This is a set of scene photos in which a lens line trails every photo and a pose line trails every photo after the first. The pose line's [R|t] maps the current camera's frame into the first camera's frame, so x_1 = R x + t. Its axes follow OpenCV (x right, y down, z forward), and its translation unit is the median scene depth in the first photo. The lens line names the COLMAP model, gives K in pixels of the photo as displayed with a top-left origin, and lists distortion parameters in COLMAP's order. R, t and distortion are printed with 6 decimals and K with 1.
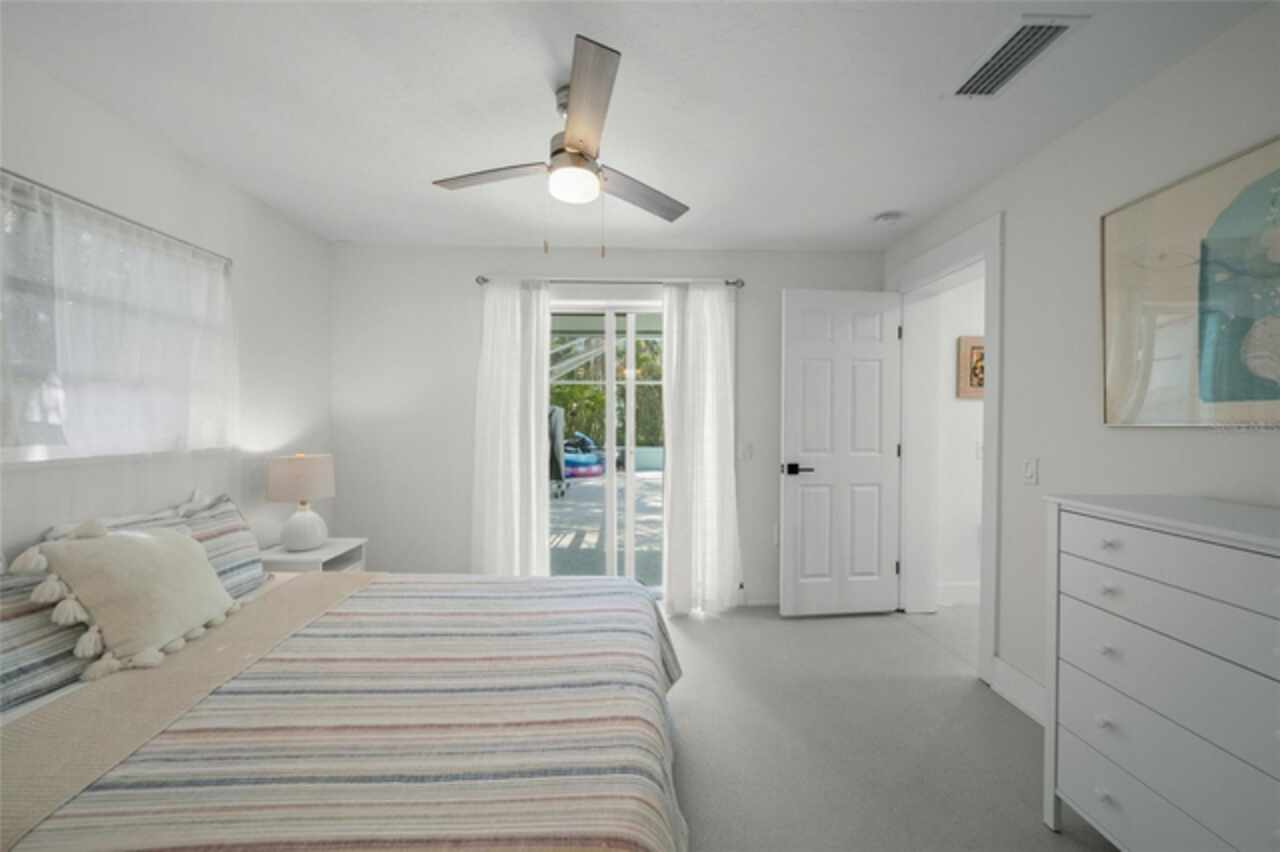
lens RADIAL K [[476.8, 0, 651.0], [0, 476.8, 424.3], [0, 0, 1]] dist [-0.001936, -0.000414]
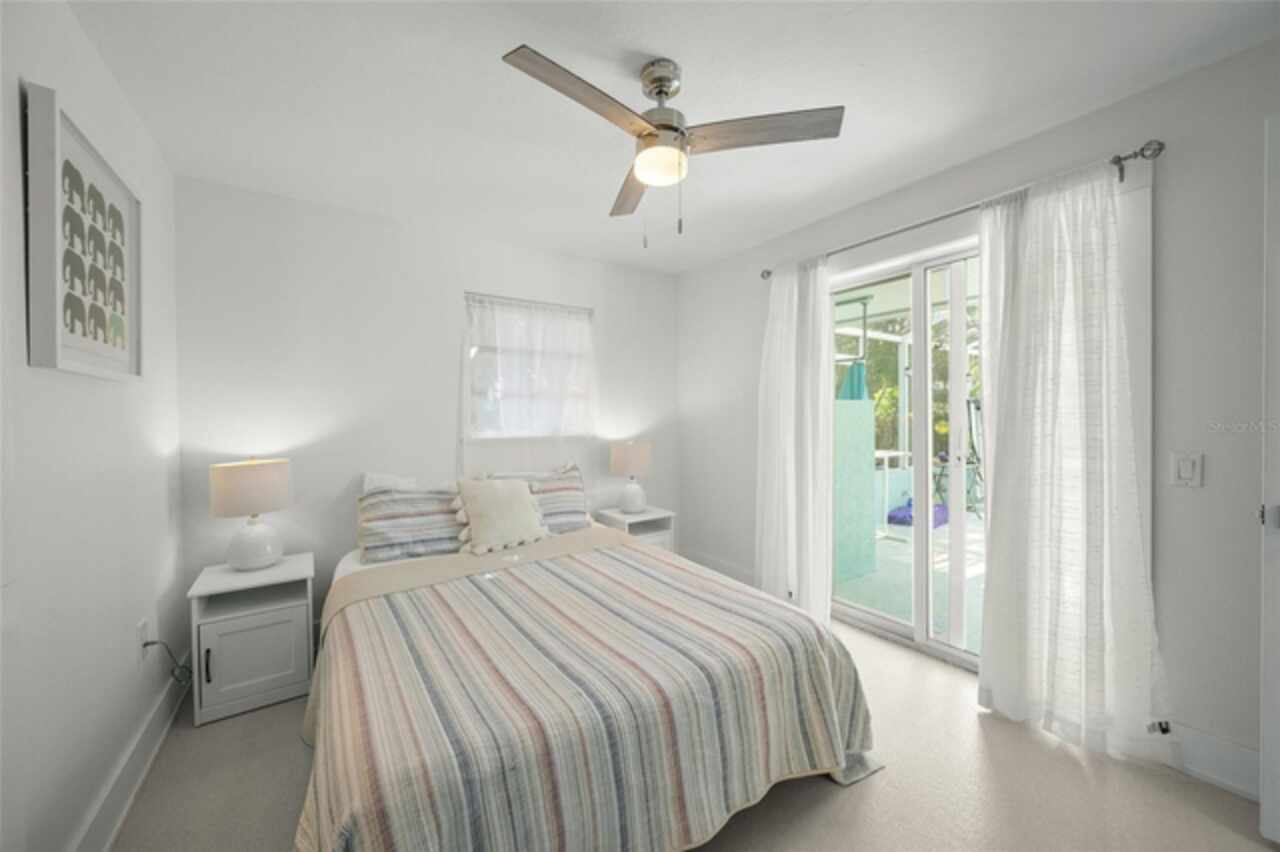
lens RADIAL K [[476.8, 0, 649.0], [0, 476.8, 424.5], [0, 0, 1]] dist [-0.001936, -0.000414]
pose [[0.529263, 0.007439, -0.848425, 0.591622], [0.000520, 0.999959, 0.009092, 0.002668], [0.848458, -0.005253, 0.529237, 0.443567]]
